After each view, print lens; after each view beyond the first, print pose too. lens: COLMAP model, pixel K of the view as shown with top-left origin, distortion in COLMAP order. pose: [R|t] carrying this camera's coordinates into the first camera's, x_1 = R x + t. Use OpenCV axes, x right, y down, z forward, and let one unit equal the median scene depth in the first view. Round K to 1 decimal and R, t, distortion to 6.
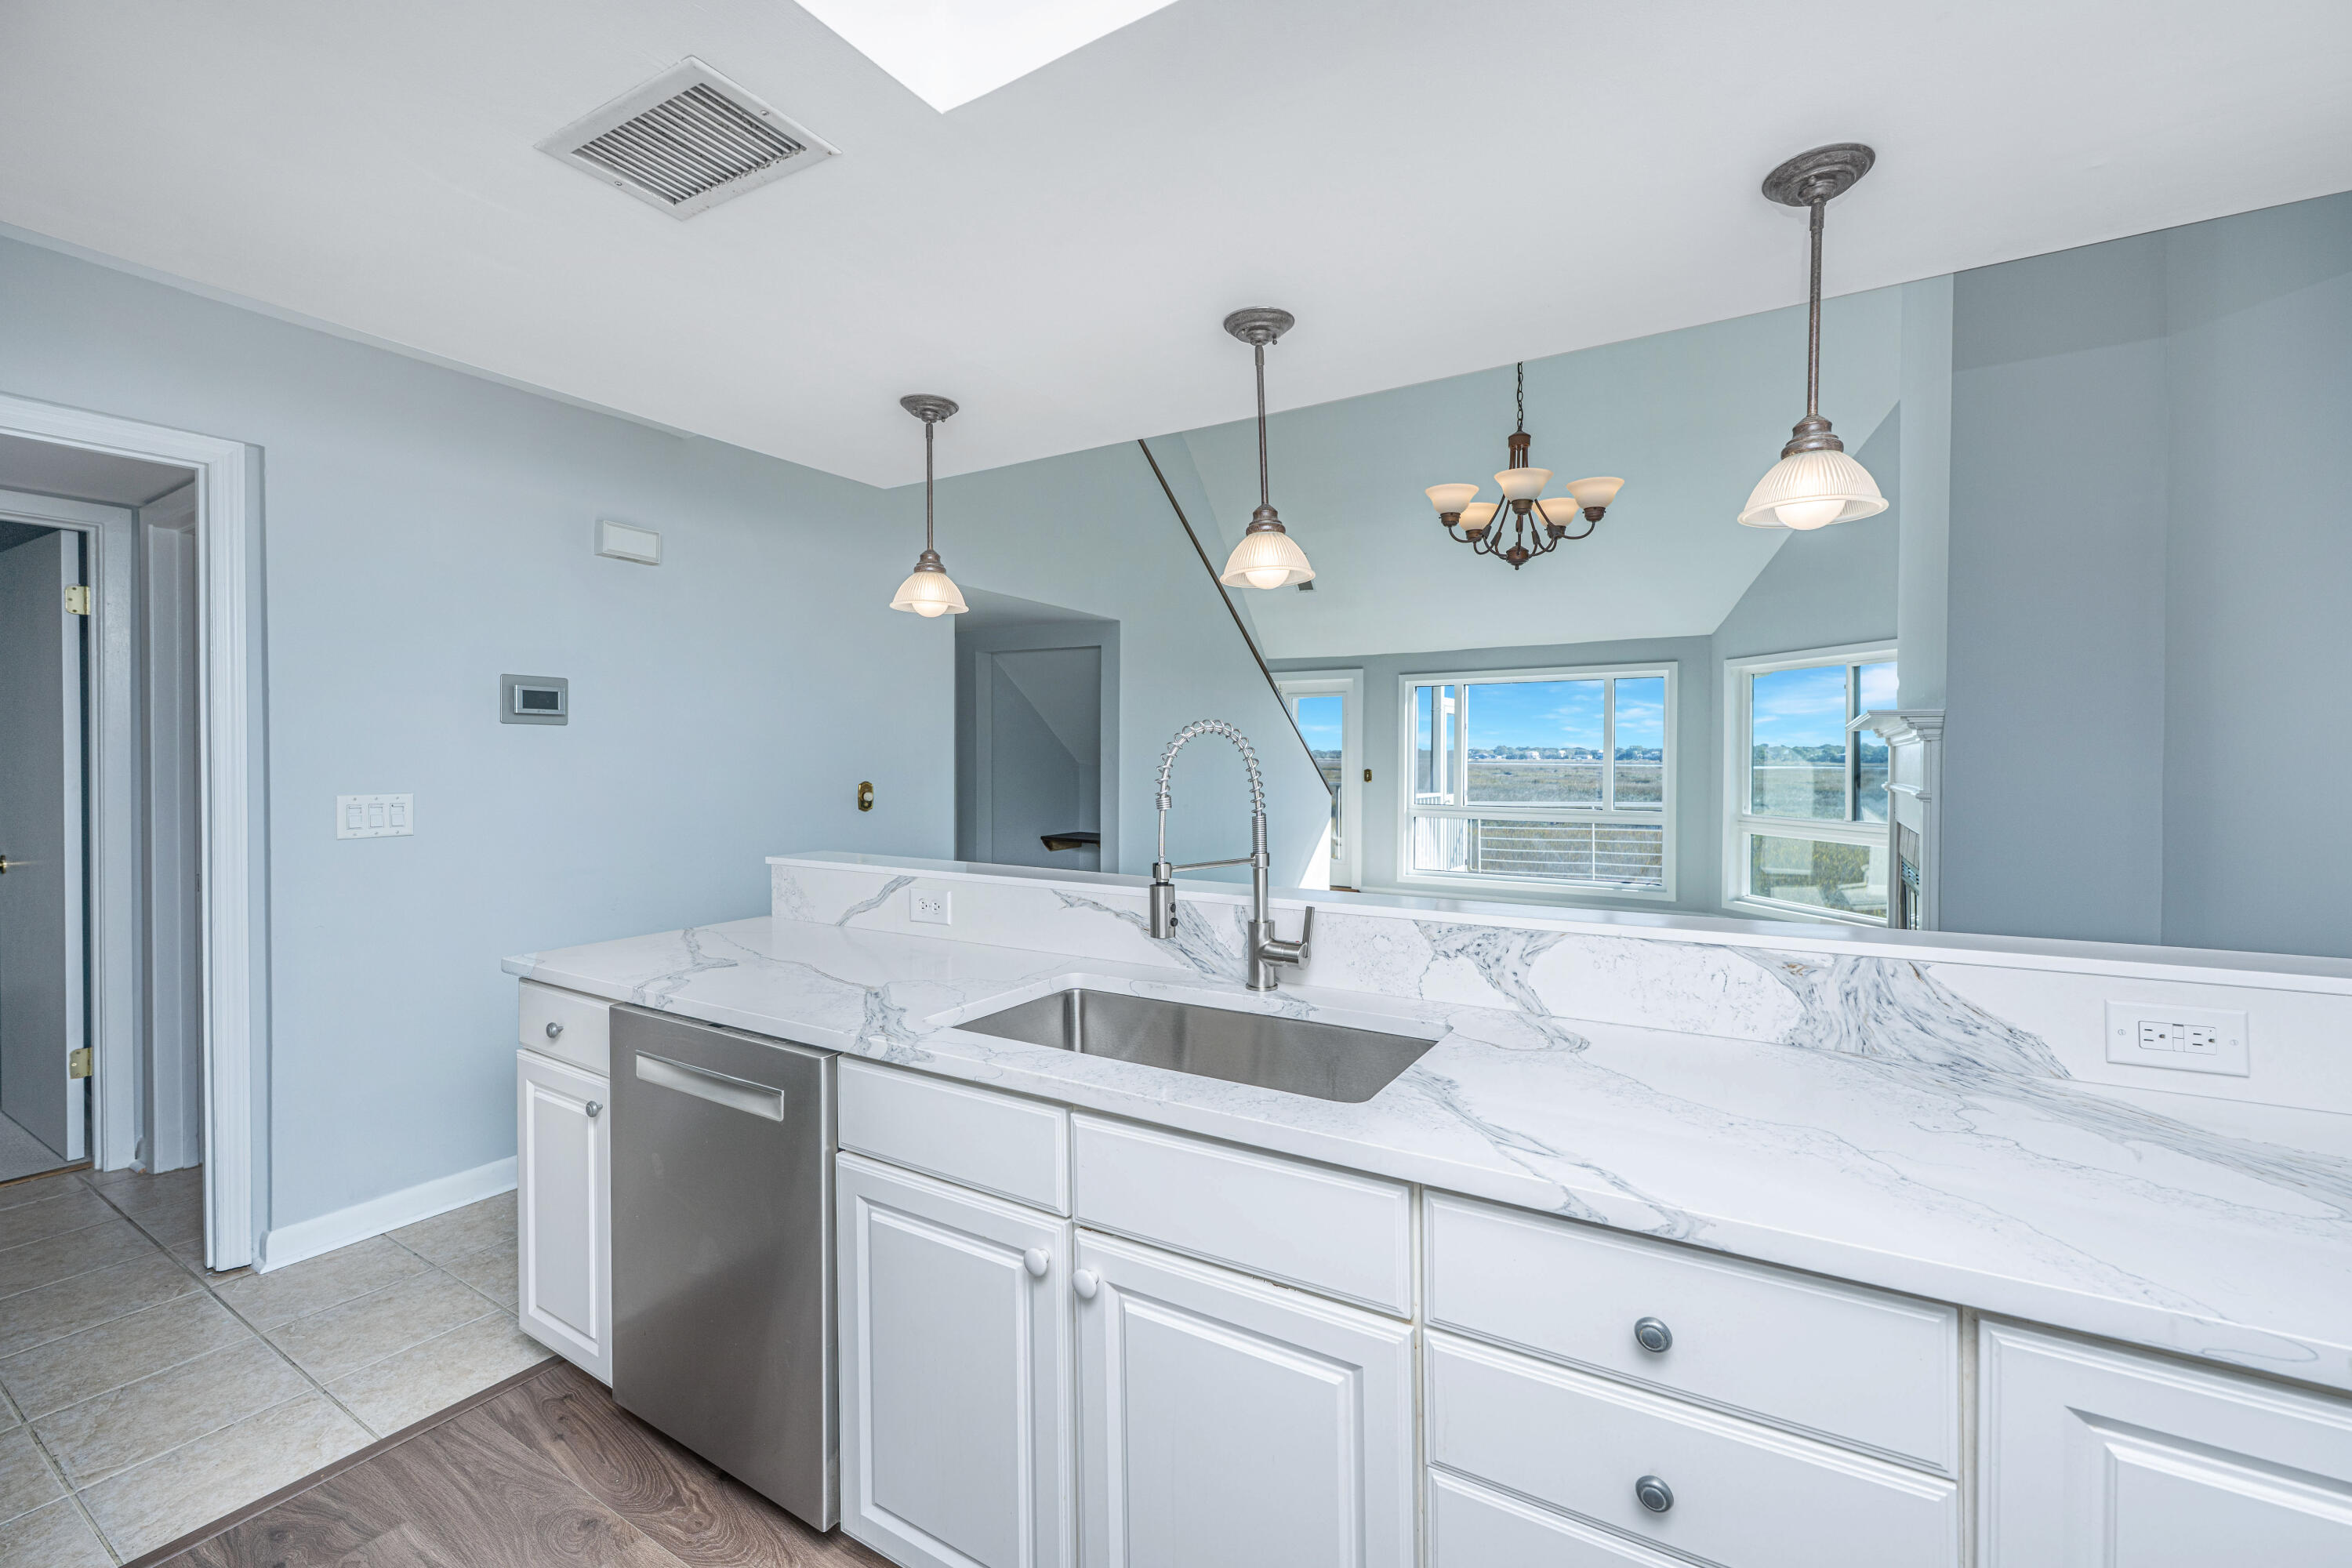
lens RADIAL K [[930.4, 0, 1188.0], [0, 930.4, 758.7], [0, 0, 1]] dist [-0.000461, -0.000090]
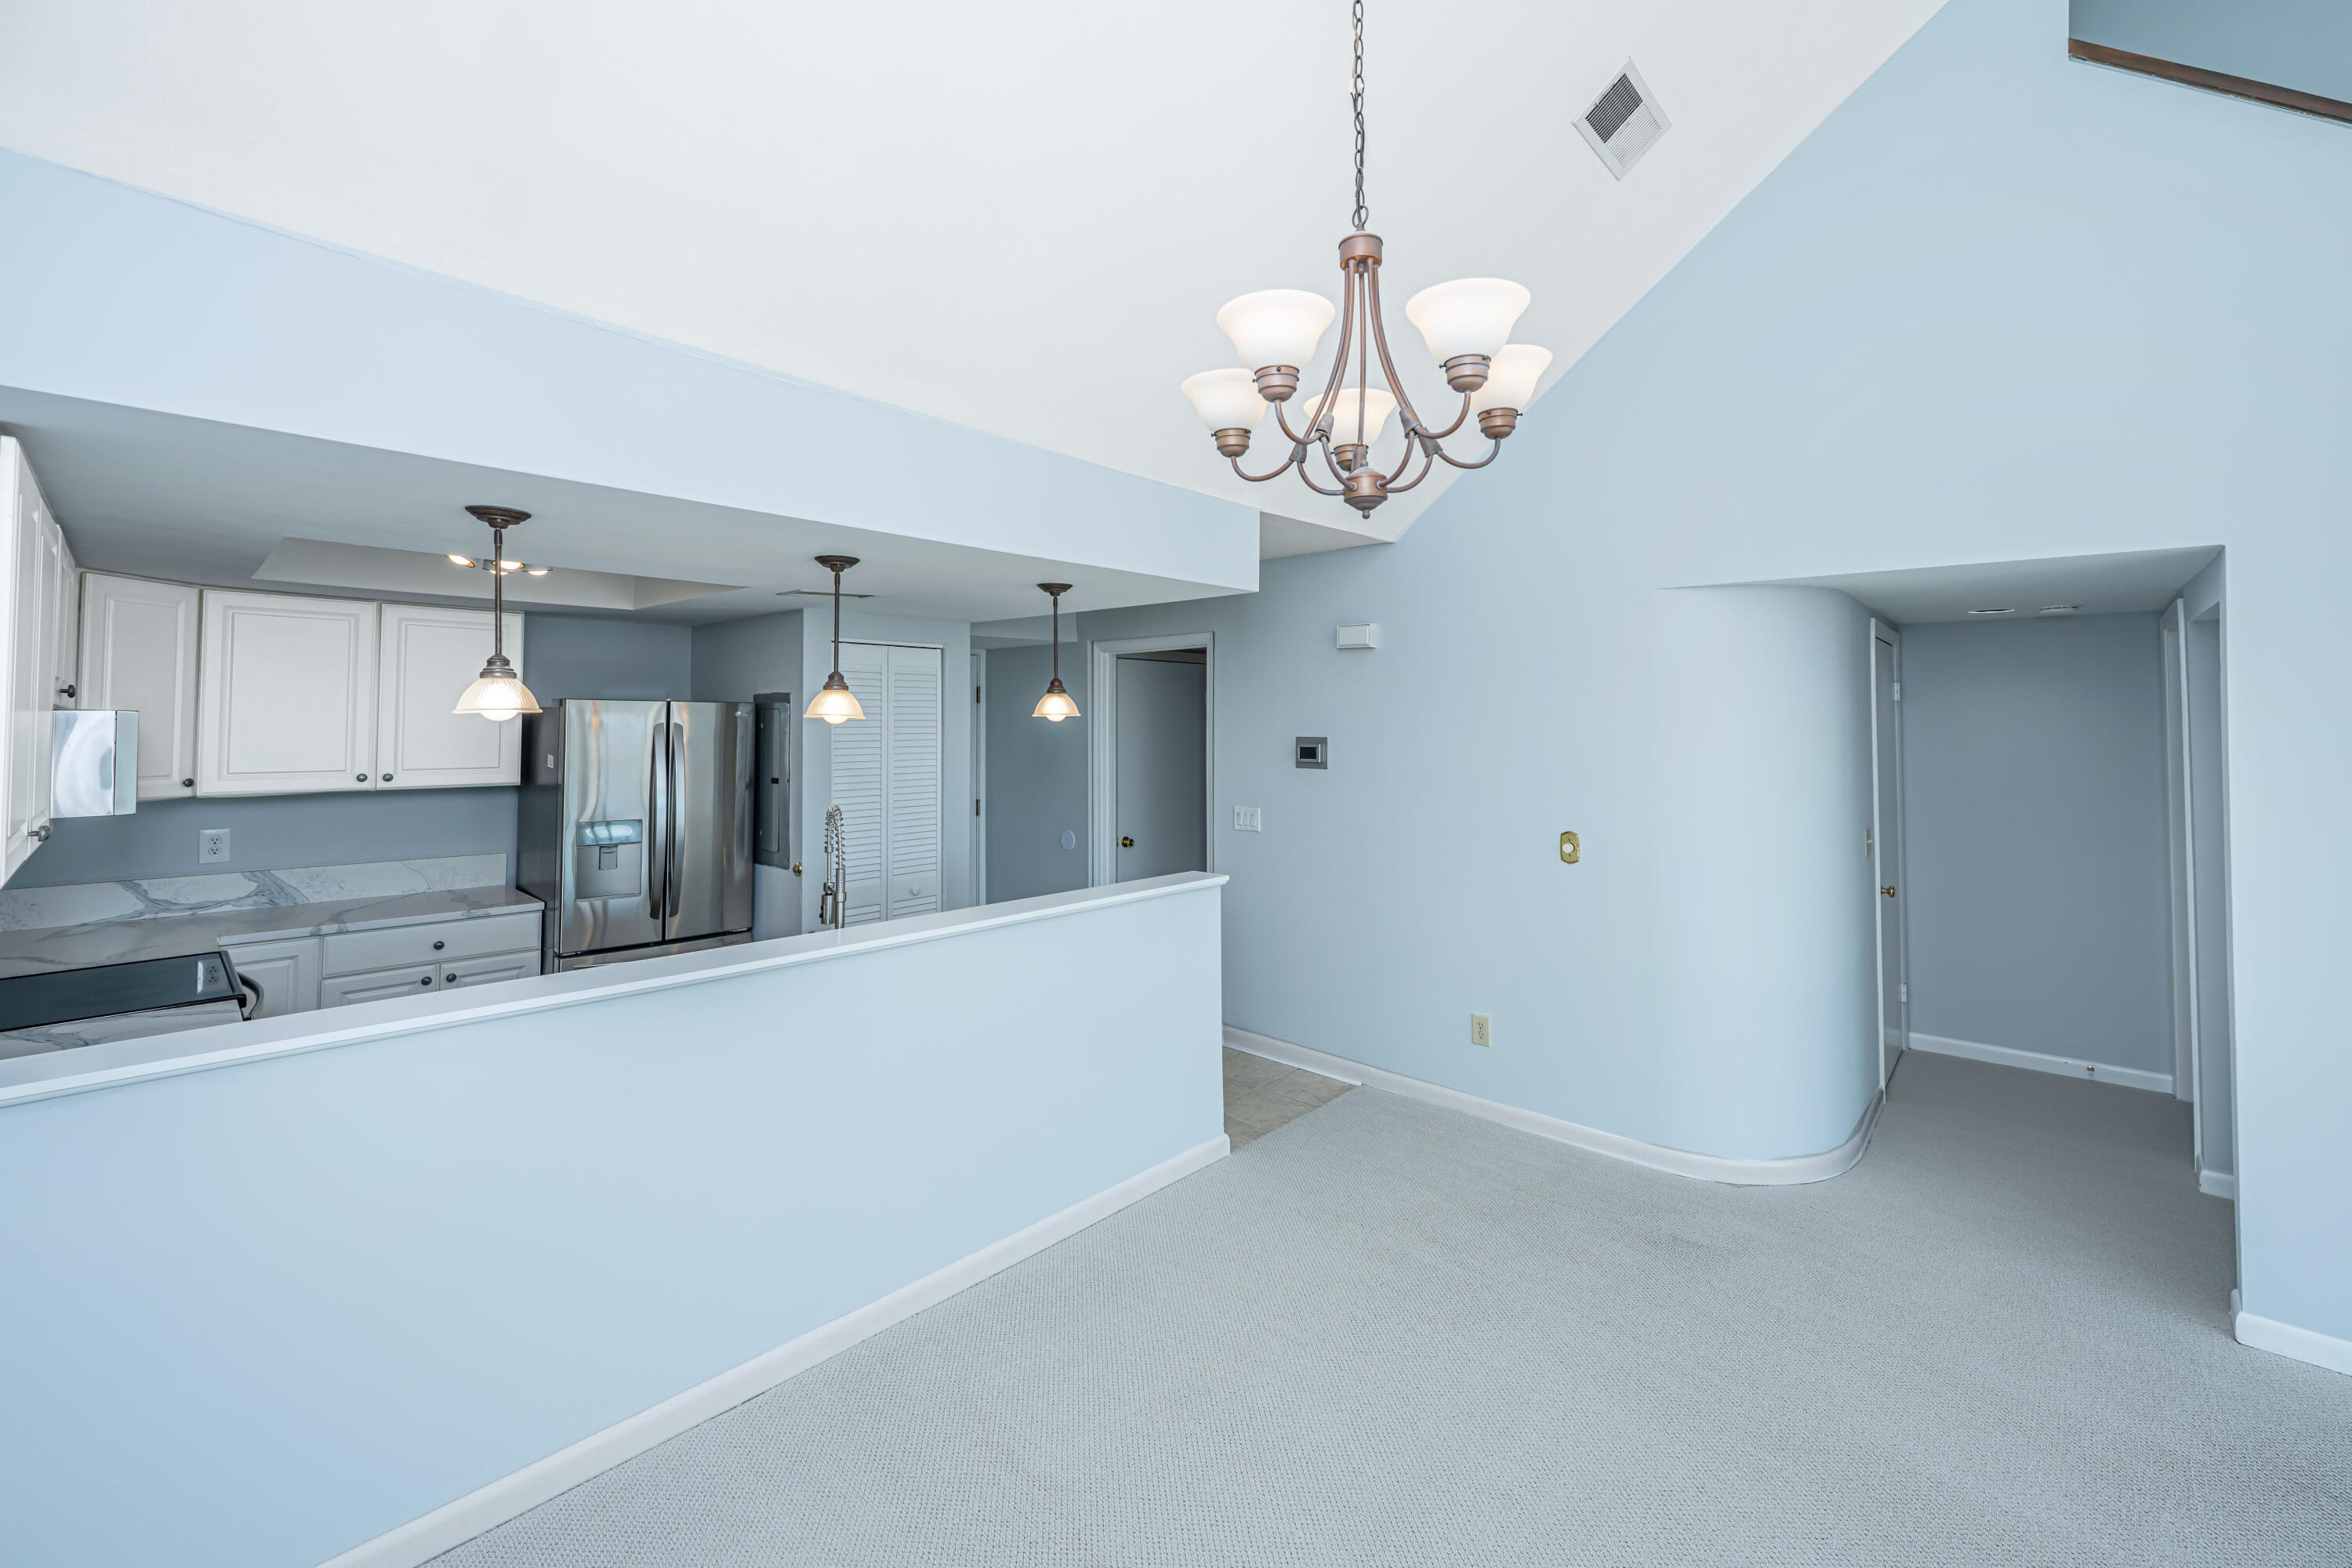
lens RADIAL K [[948.2, 0, 1208.6], [0, 948.2, 694.3], [0, 0, 1]] dist [0.000513, -0.009125]
pose [[-0.159294, -0.034498, -0.986628, 0.780758], [-0.007005, 0.999404, -0.033814, -0.091925], [0.987206, 0.001525, -0.159441, 0.940119]]
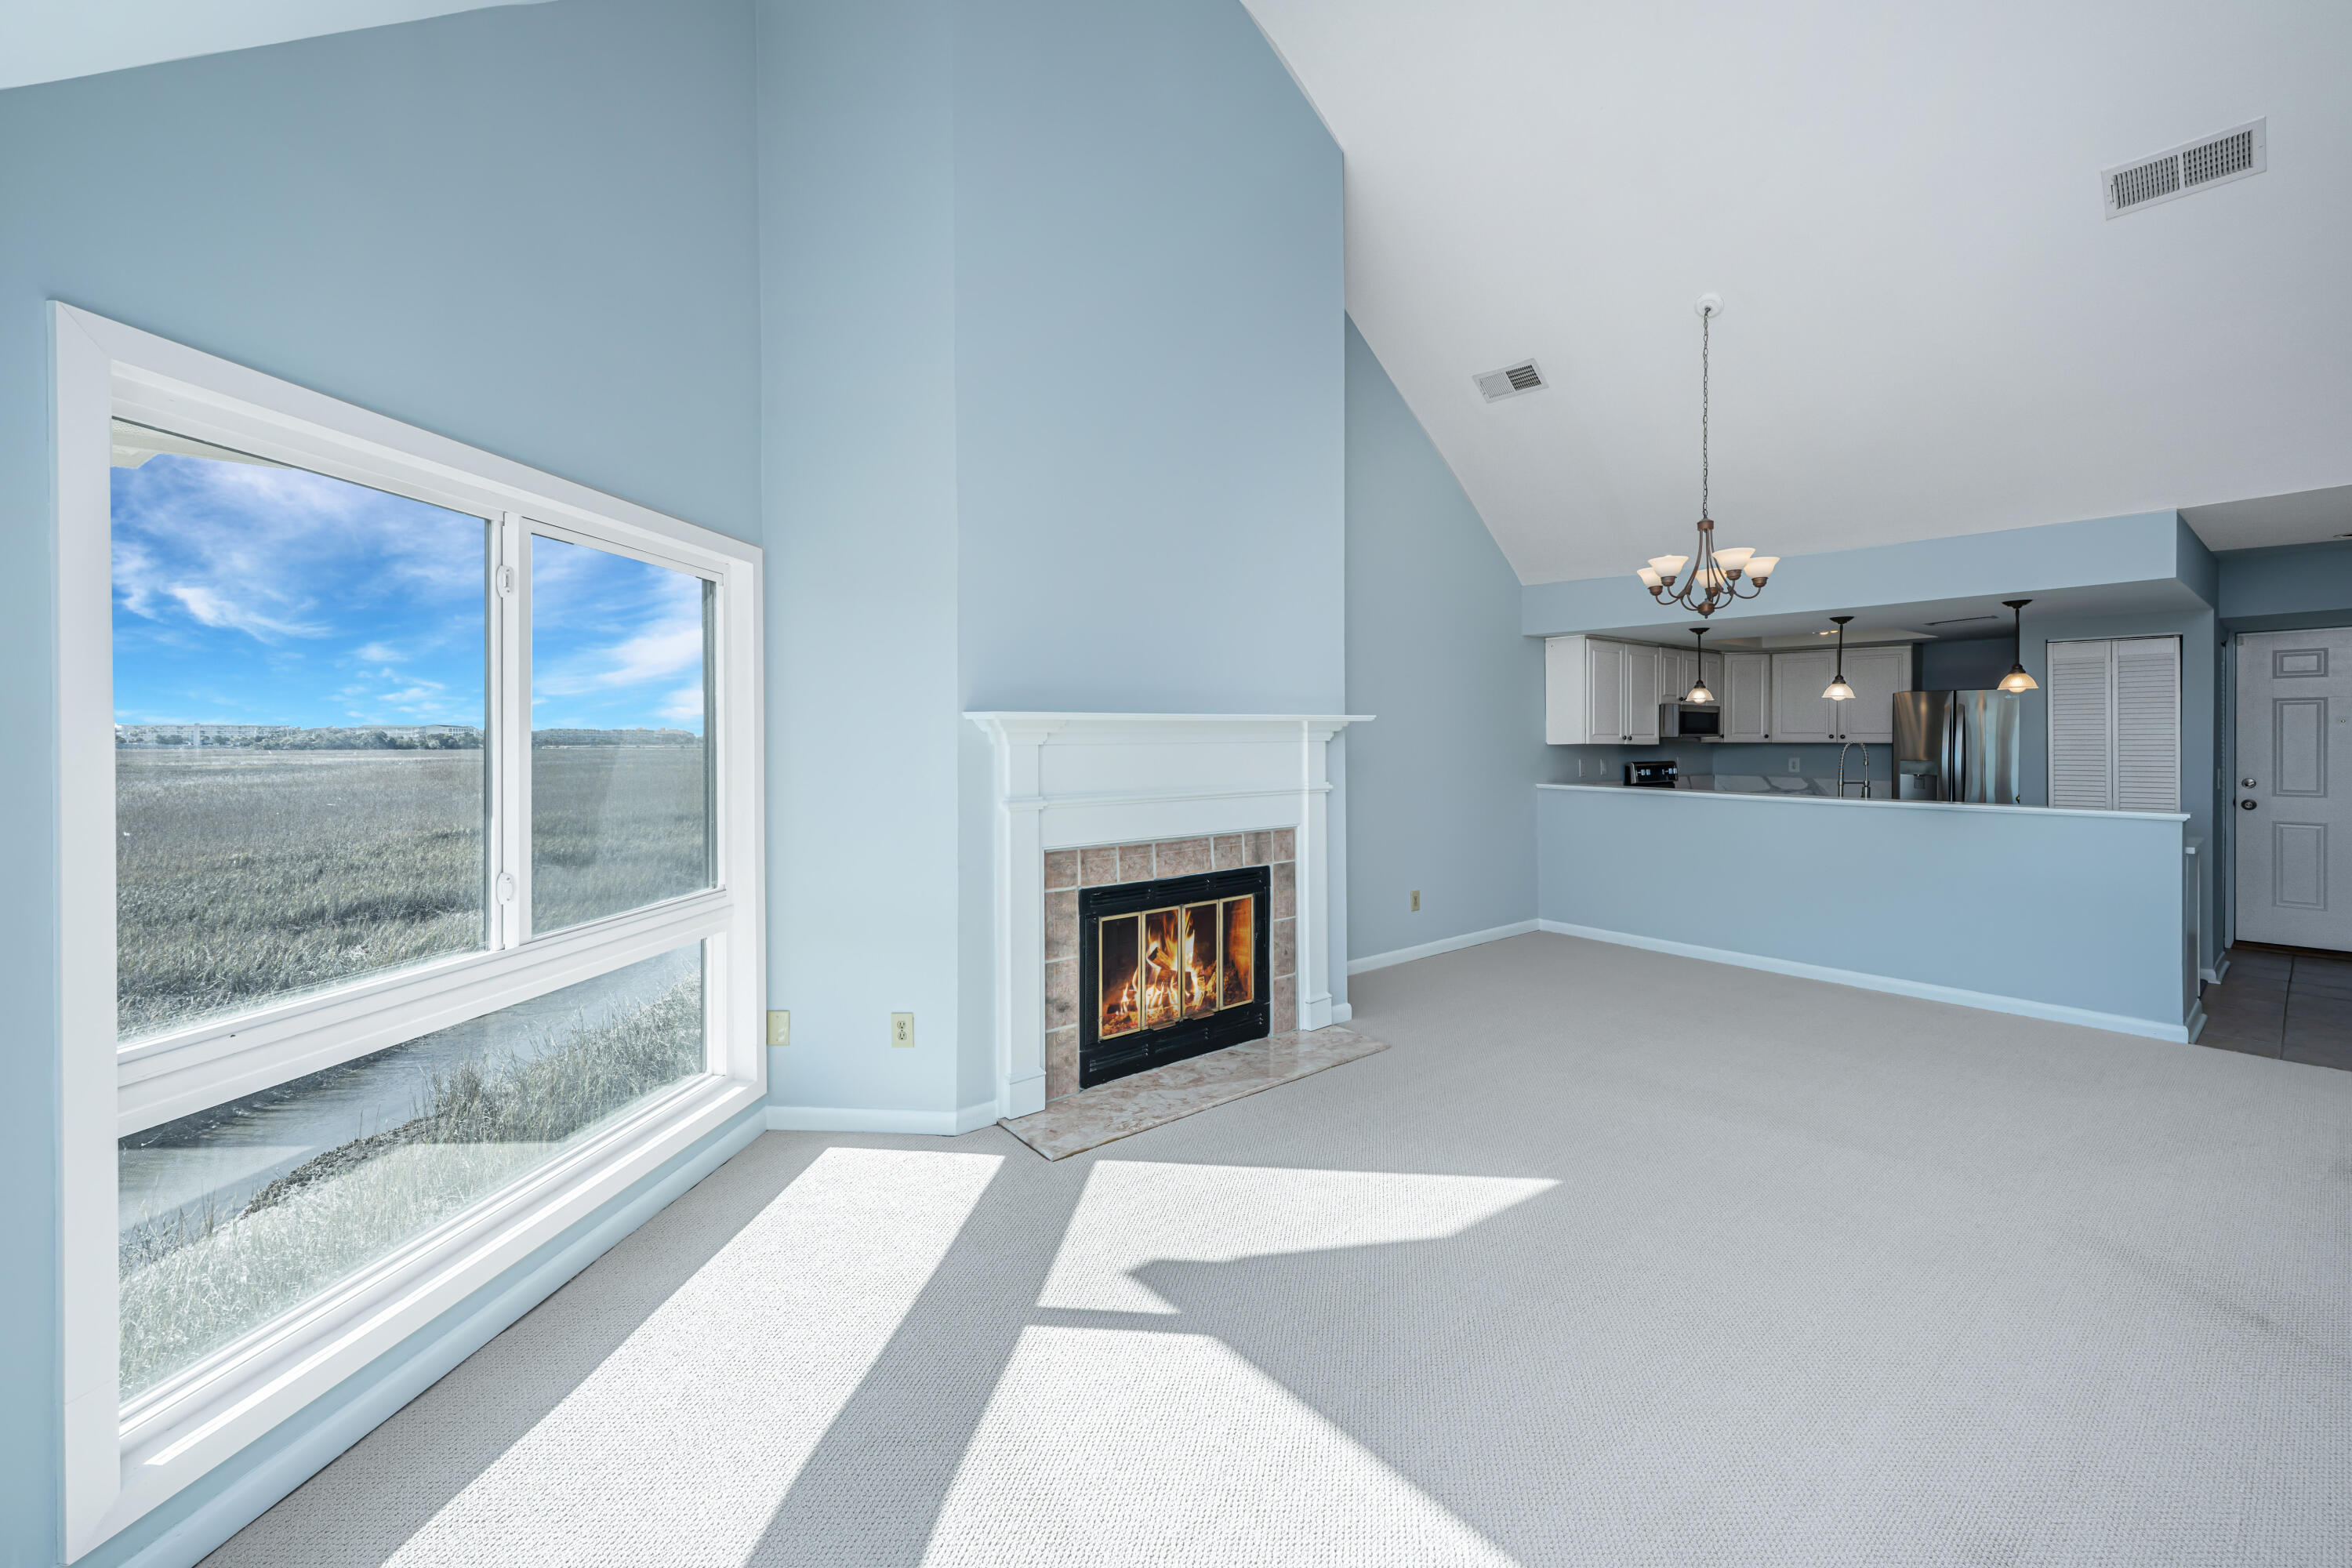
lens RADIAL K [[949.7, 0, 1234.3], [0, 949.7, 737.9], [0, 0, 1]] dist [0.002505, 0.000356]
pose [[-0.959700, -0.003921, 0.281001, 0.590065], [-0.001200, 0.999951, 0.009857, -0.038991], [-0.281025, 0.009123, -0.959657, 2.397241]]
